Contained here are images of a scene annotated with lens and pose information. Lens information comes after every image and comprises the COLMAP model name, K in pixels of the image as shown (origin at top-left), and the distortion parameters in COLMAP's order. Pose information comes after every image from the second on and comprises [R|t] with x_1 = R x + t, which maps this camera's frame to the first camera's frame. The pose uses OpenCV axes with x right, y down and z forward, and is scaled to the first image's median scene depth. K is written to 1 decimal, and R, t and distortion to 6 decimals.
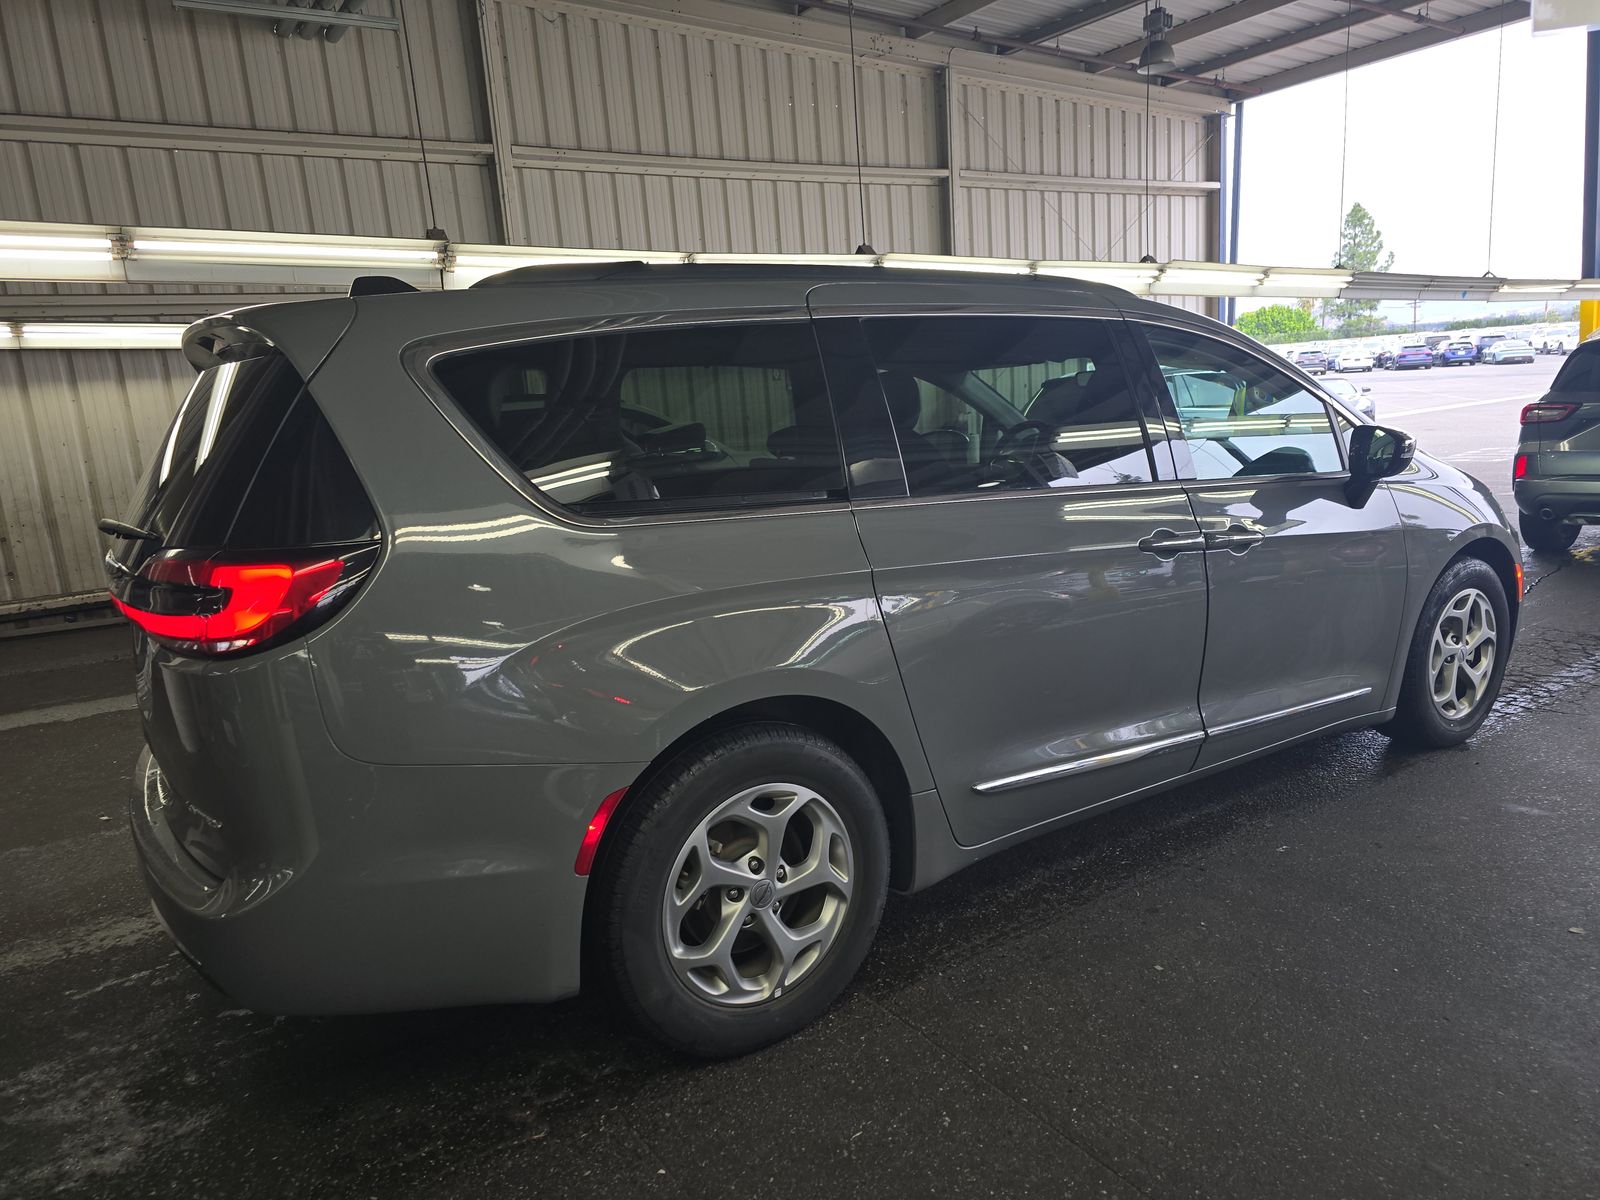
lens RADIAL K [[1047.9, 0, 800.0], [0, 1047.9, 600.0], [0, 0, 1]] dist [0.037737, -0.048741]
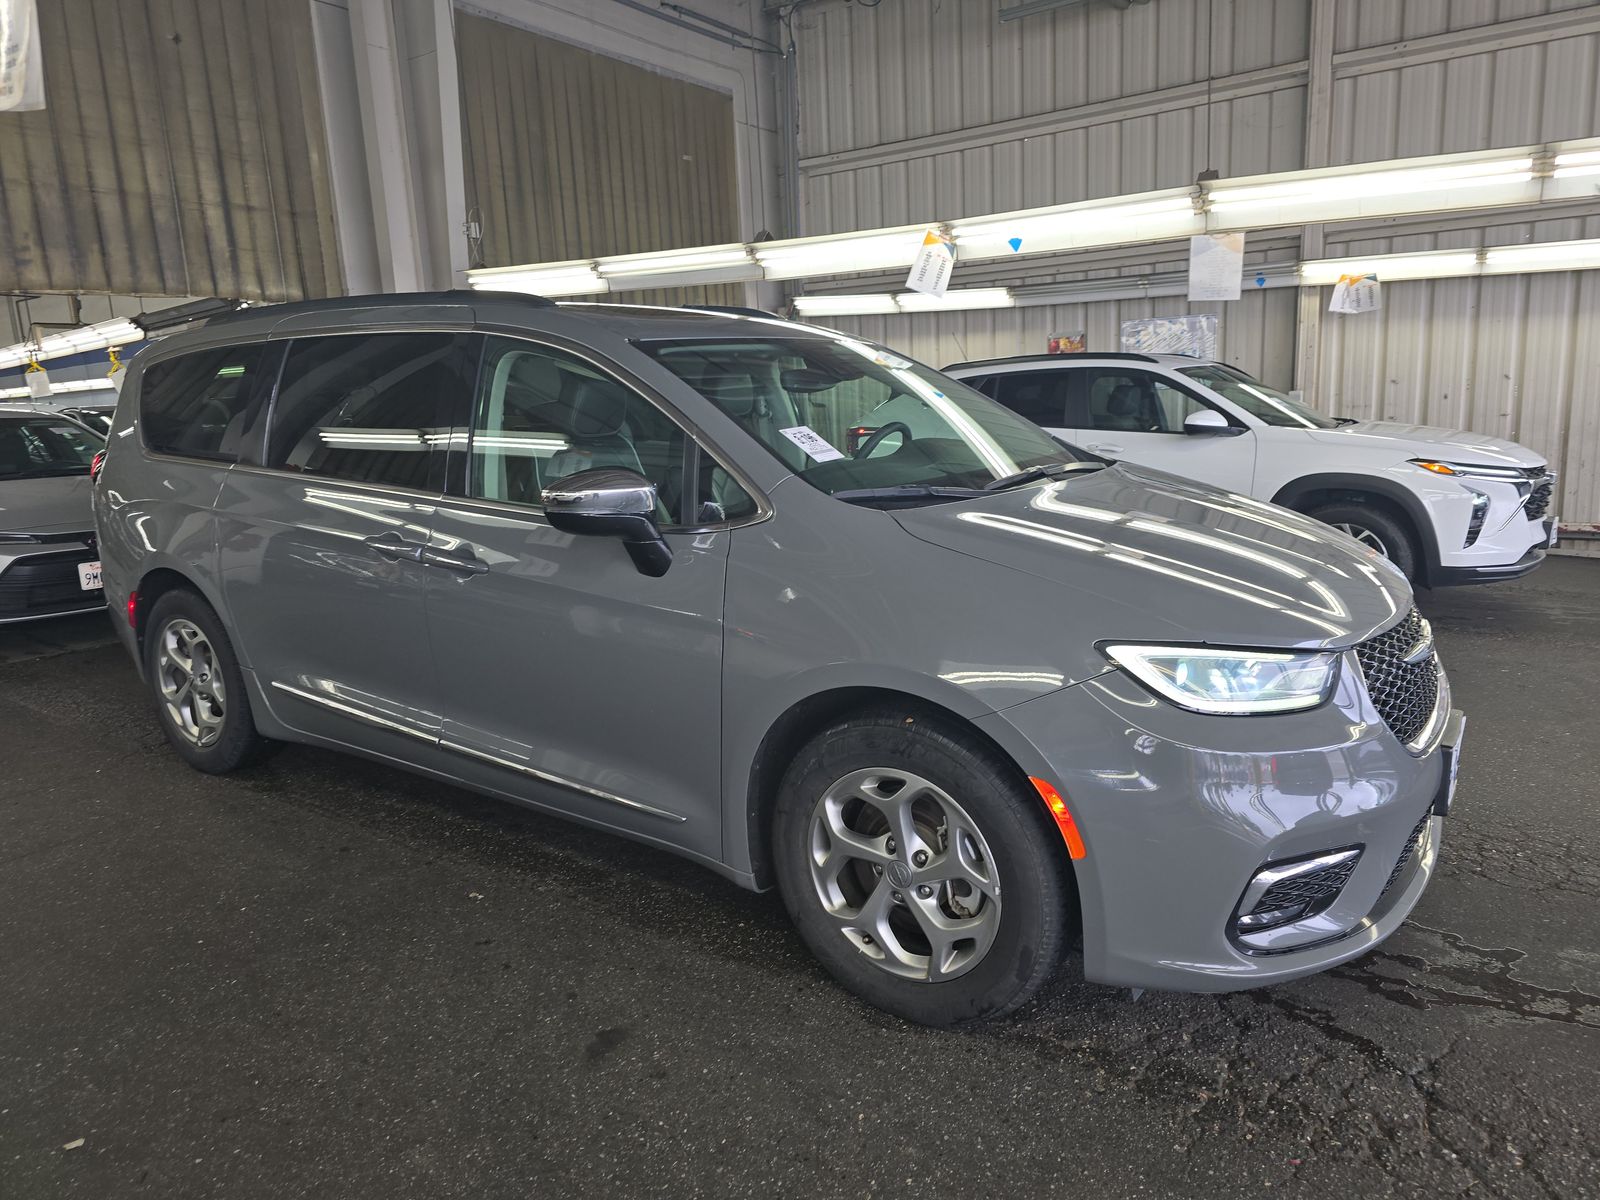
lens RADIAL K [[1047.9, 0, 800.0], [0, 1047.9, 600.0], [0, 0, 1]] dist [0.037737, -0.048741]
pose [[0.386917, 0.230364, -0.892876, 0.732154], [-0.169004, 0.969606, 0.176924, -0.127261], [0.906495, 0.082445, 0.414090, 0.463823]]
